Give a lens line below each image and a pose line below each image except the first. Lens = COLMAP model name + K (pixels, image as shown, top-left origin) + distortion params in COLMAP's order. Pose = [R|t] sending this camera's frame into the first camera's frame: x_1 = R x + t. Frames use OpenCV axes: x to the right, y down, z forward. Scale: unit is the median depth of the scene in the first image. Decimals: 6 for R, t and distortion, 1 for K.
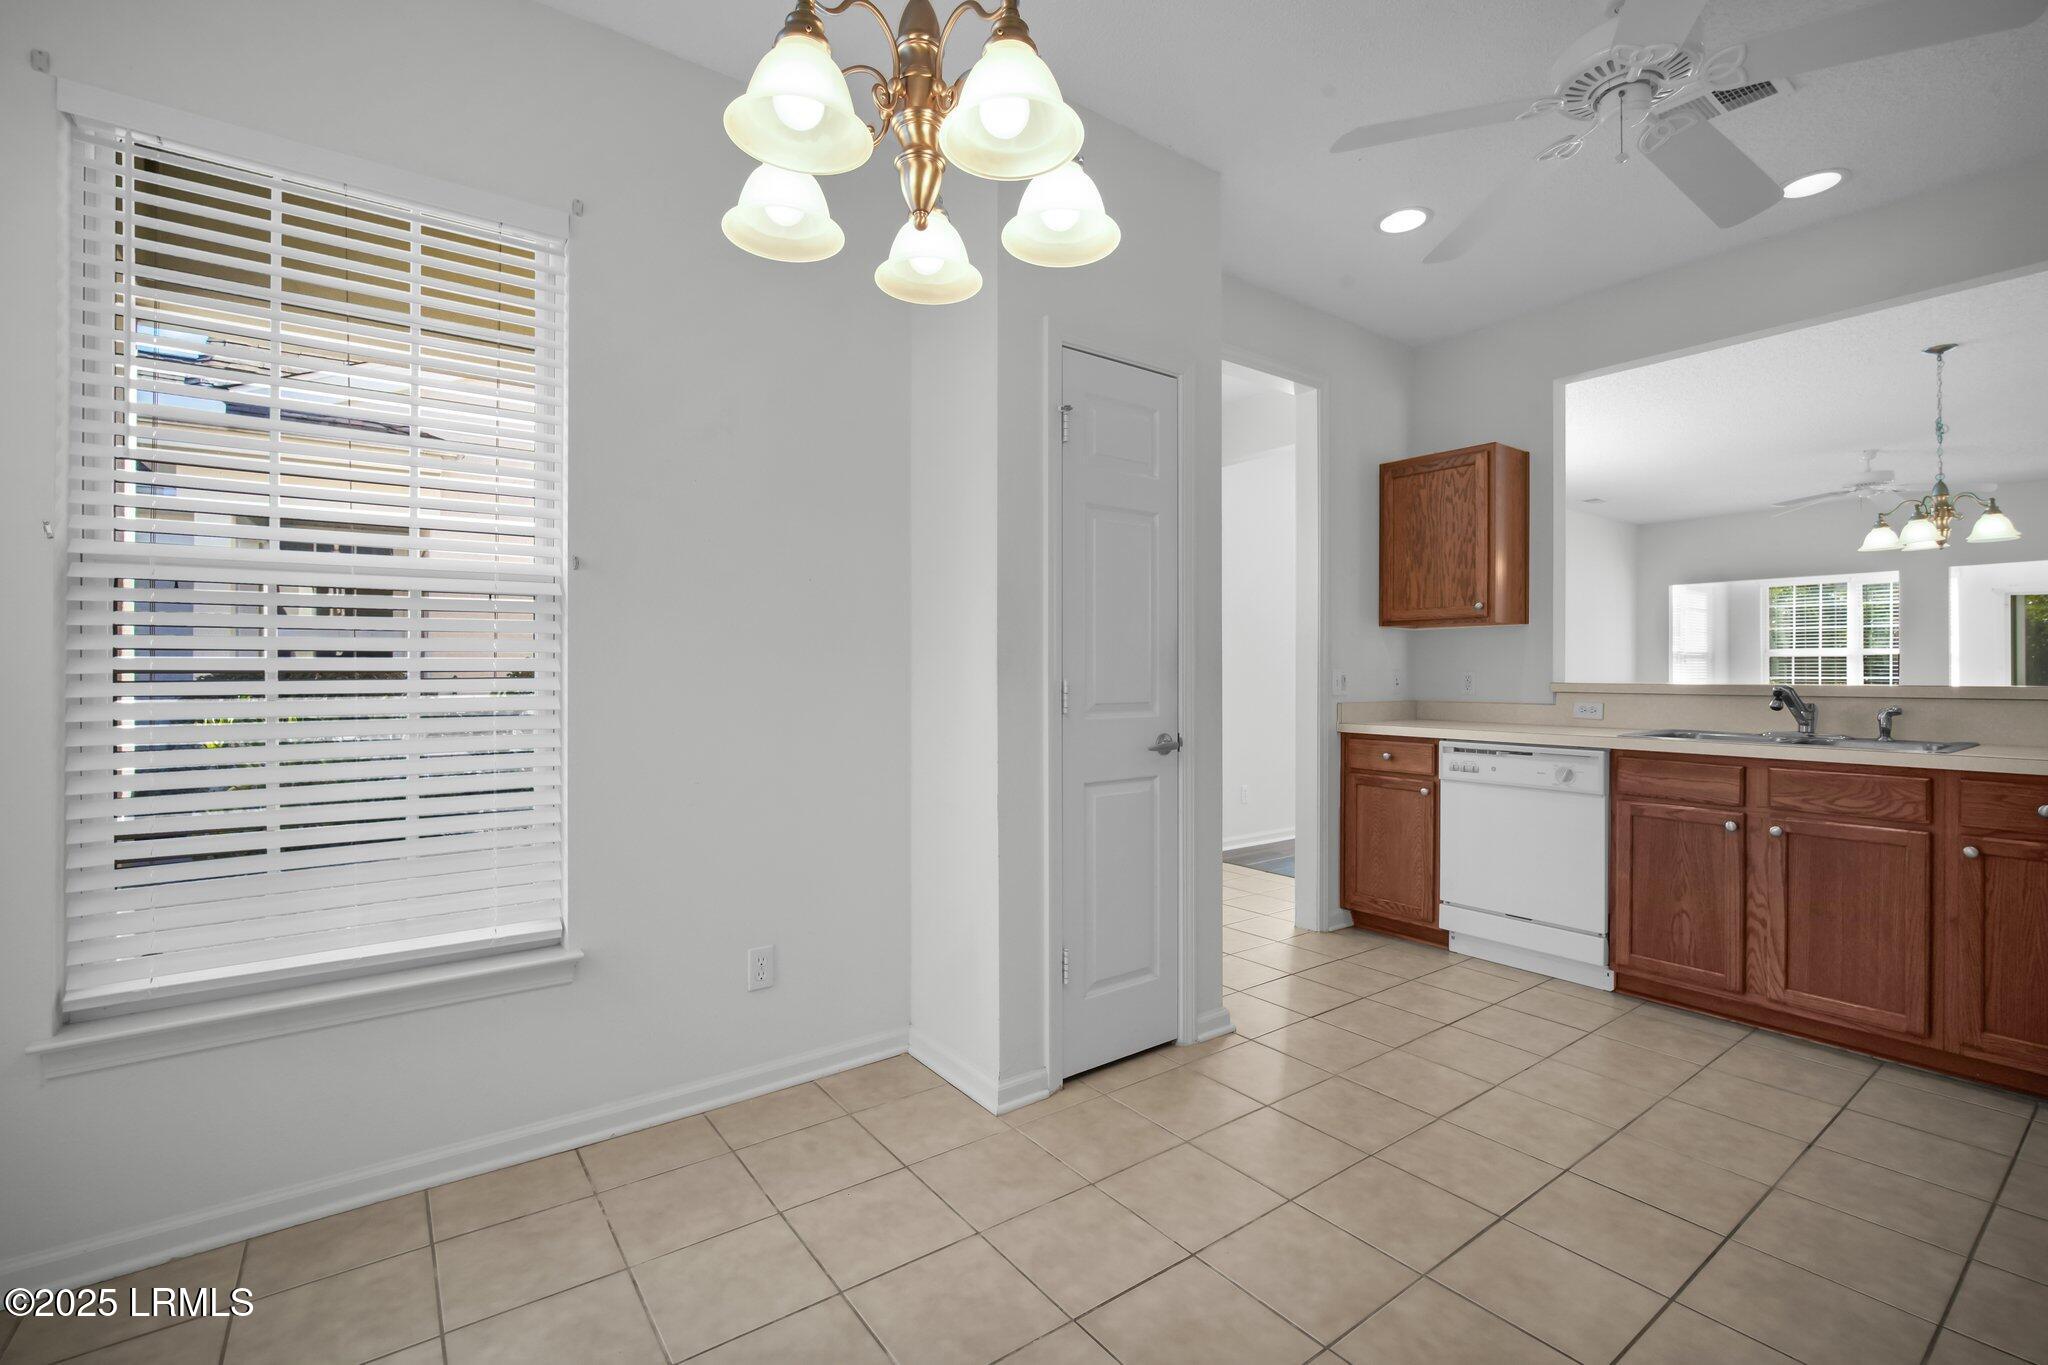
lens RADIAL K [[901.4, 0, 1017.8], [0, 901.4, 667.9], [0, 0, 1]] dist [-0.009812, 0.001080]
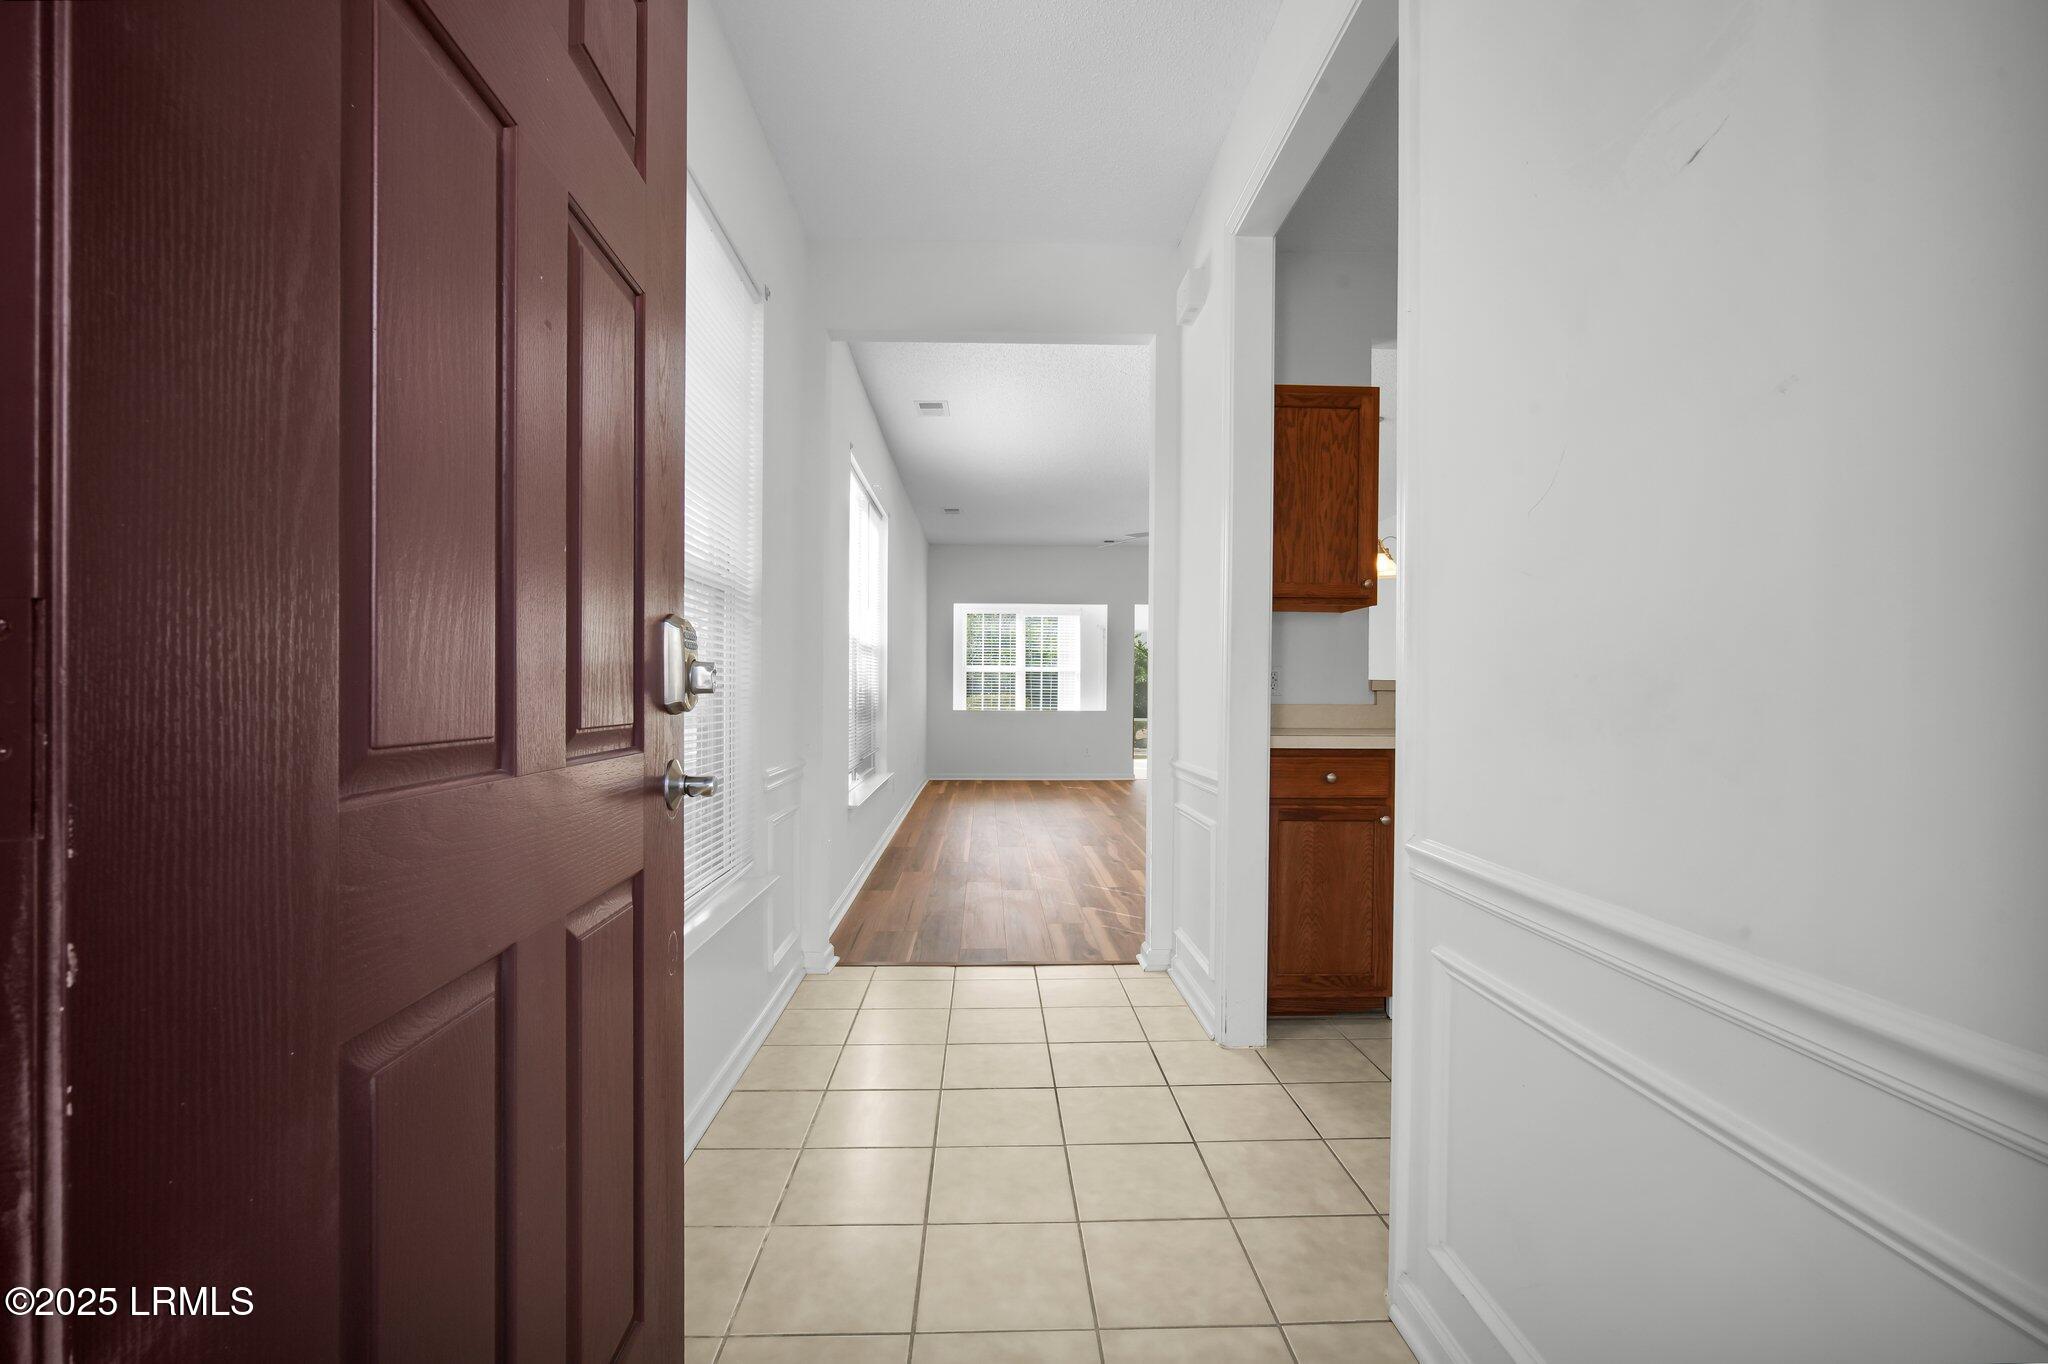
lens RADIAL K [[901.4, 0, 1027.9], [0, 901.4, 693.4], [0, 0, 1]] dist [-0.009812, 0.001080]
pose [[0.560225, 0.003575, 0.828333, -0.401395], [-0.013465, 0.999898, 0.004792, 0.036233], [-0.828231, -0.013838, 0.560216, 0.962446]]
